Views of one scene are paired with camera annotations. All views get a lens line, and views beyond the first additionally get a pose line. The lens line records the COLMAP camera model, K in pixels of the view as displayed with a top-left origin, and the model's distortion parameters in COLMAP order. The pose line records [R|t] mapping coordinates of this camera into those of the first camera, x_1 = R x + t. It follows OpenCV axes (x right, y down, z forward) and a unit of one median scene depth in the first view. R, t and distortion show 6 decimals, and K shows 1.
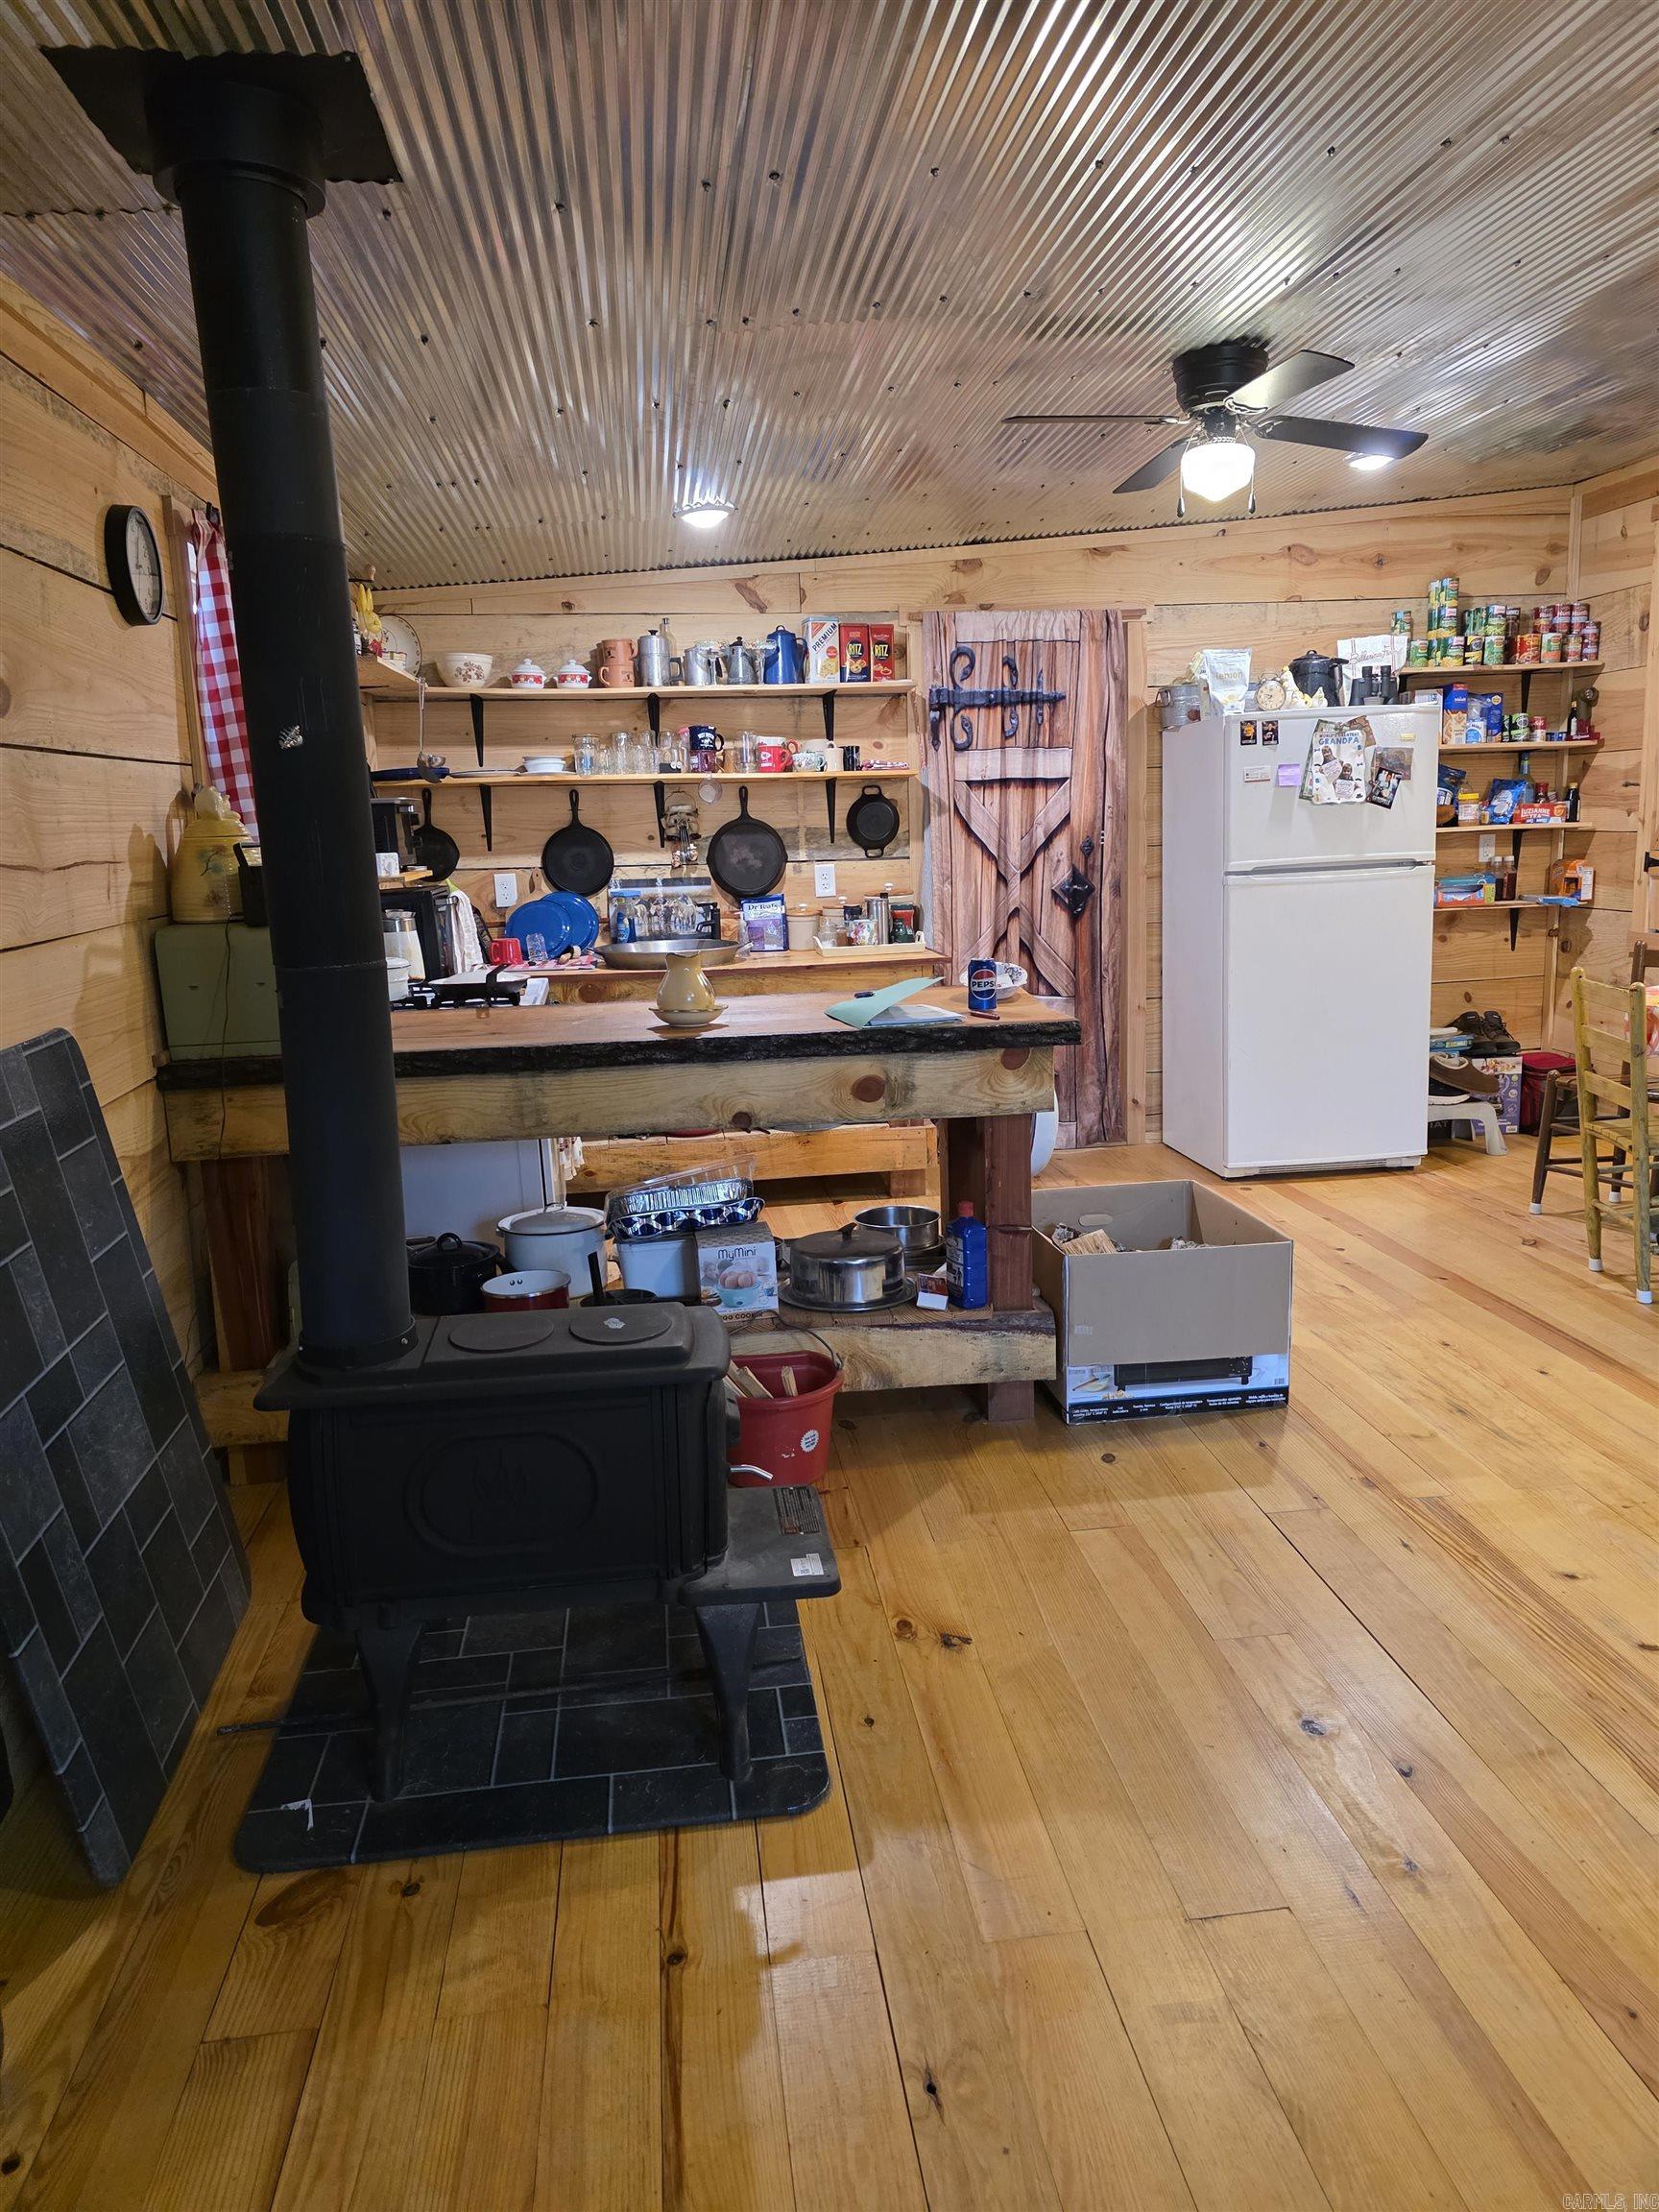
lens RADIAL K [[1496.1, 0, 827.9], [0, 1496.1, 1114.6], [0, 0, 1]] dist [0.060094, -0.047617]
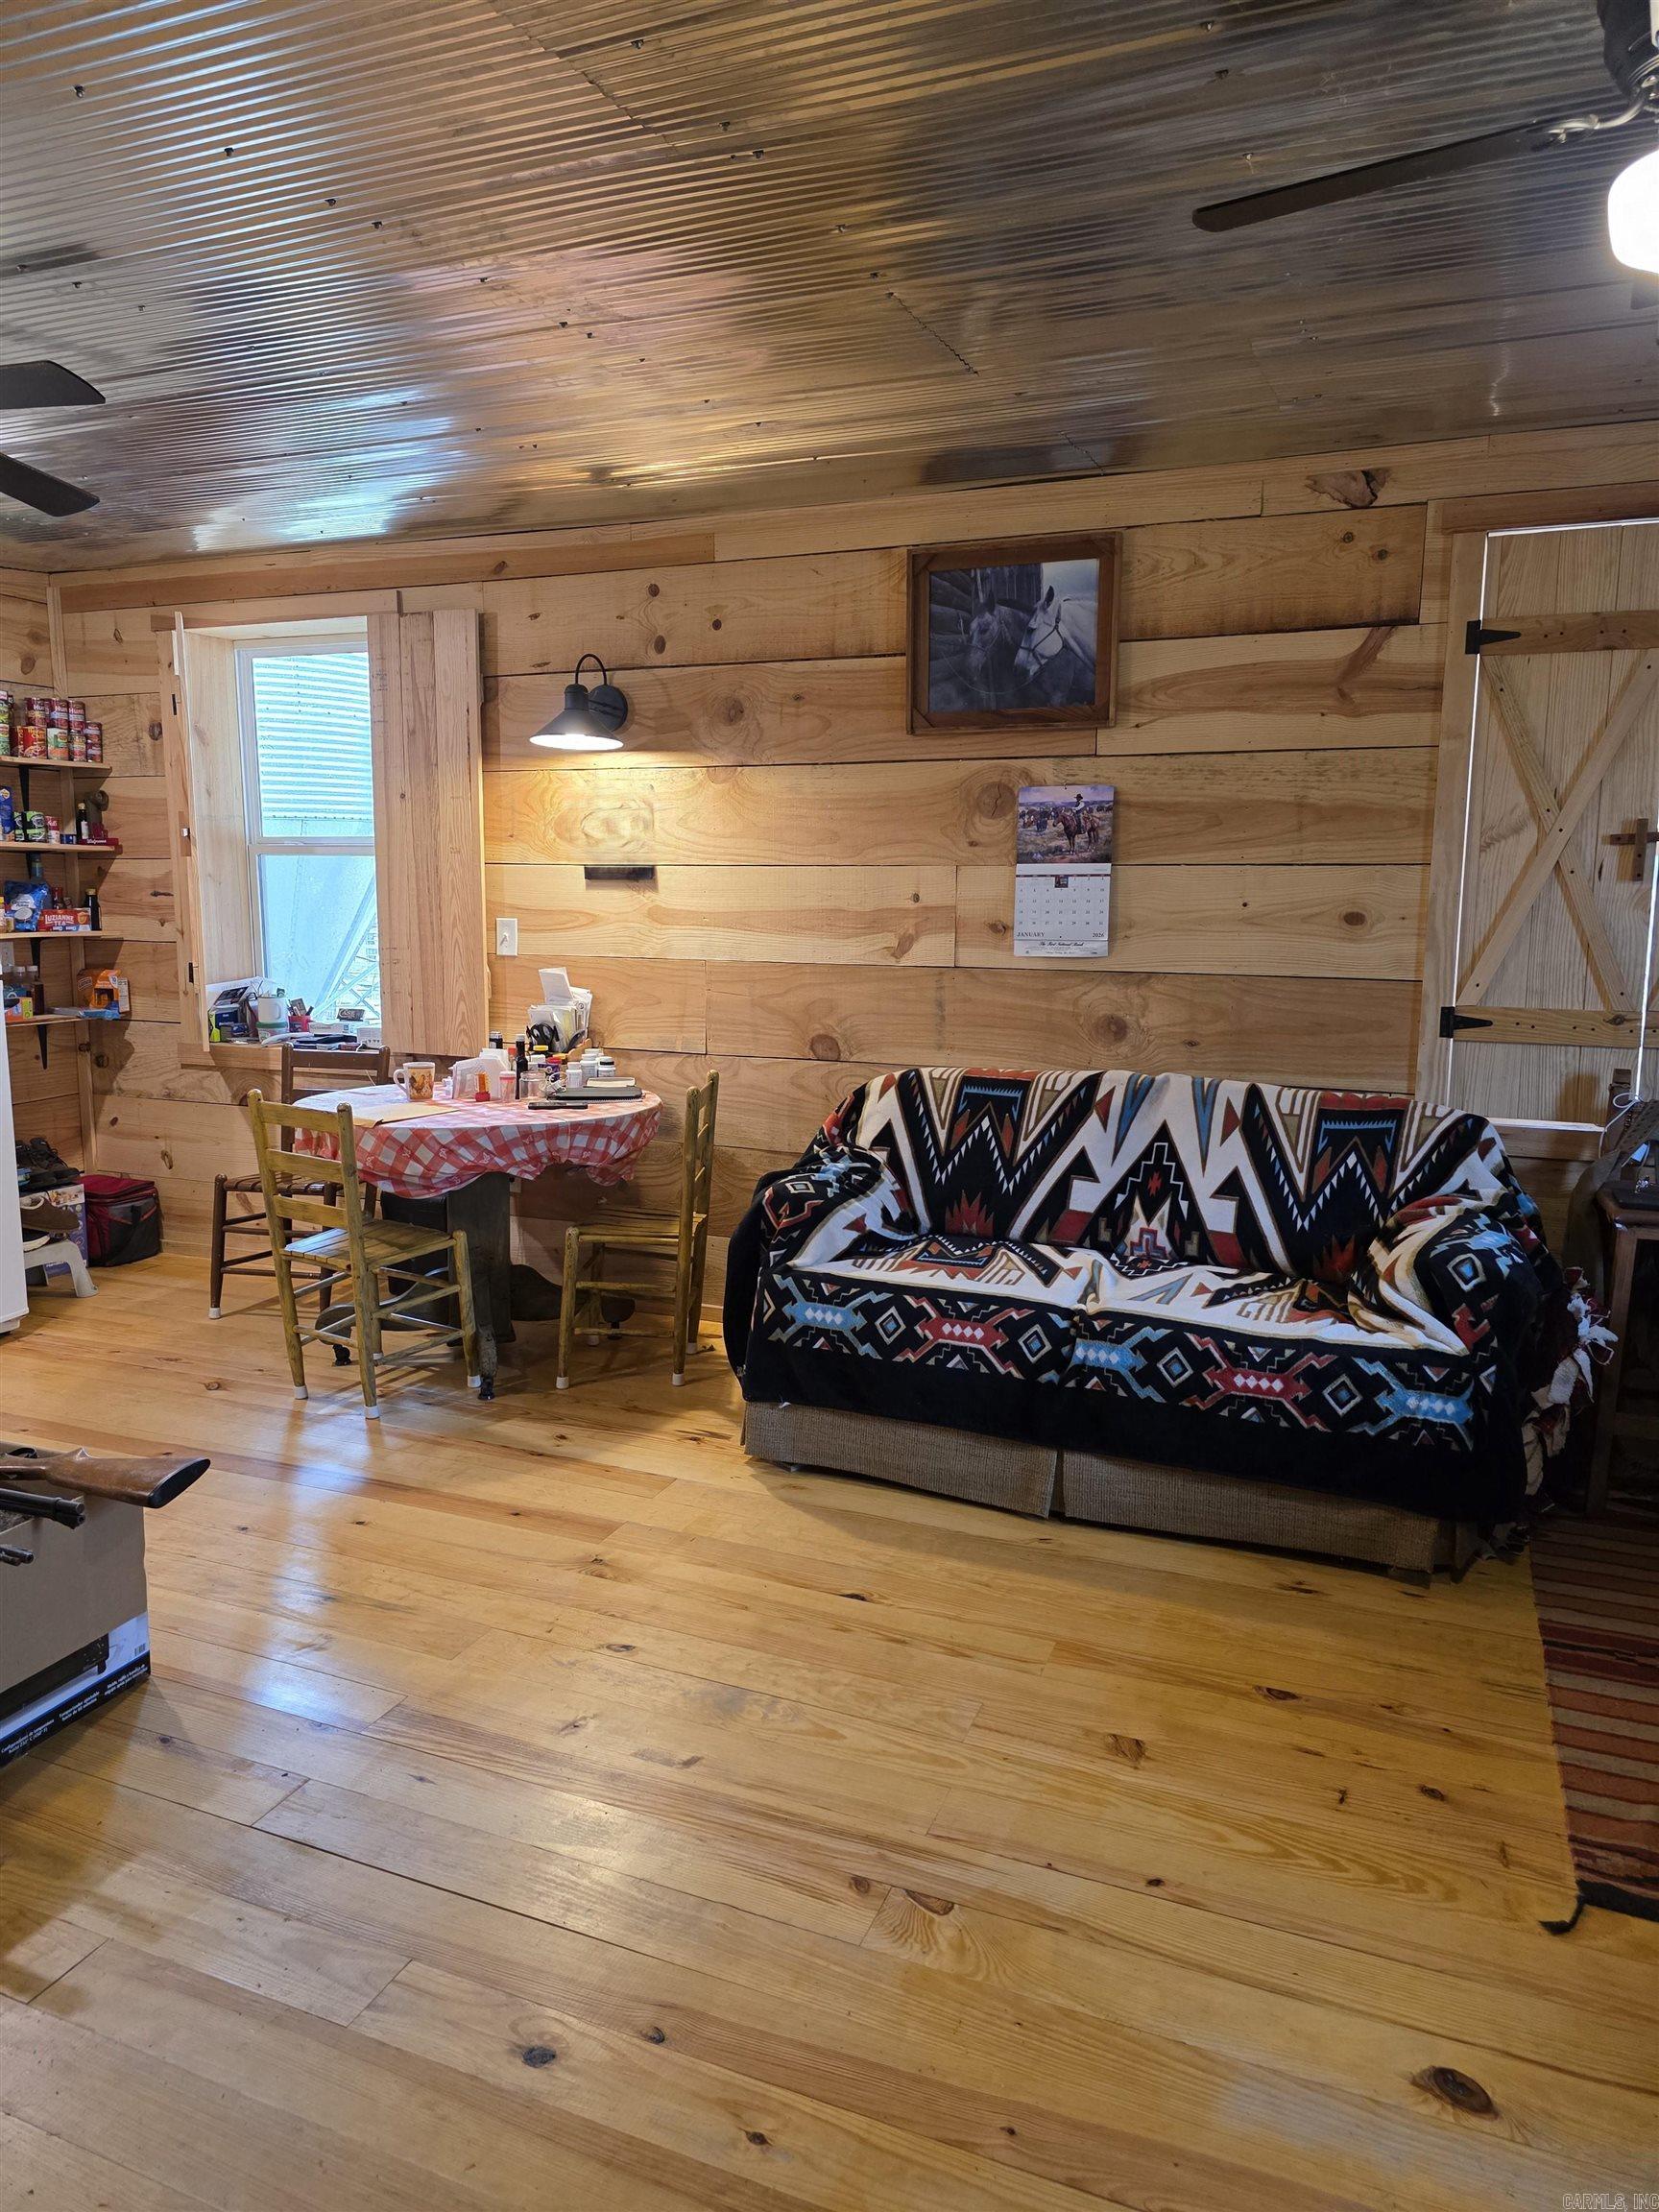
lens RADIAL K [[1496.1, 0, 830.6], [0, 1496.1, 1096.7], [0, 0, 1]] dist [0.060094, -0.047617]
pose [[0.490440, -0.090061, 0.866809, -0.111414], [0.149154, 0.988644, 0.018328, -0.041690], [-0.858616, 0.120299, 0.498304, 0.159563]]
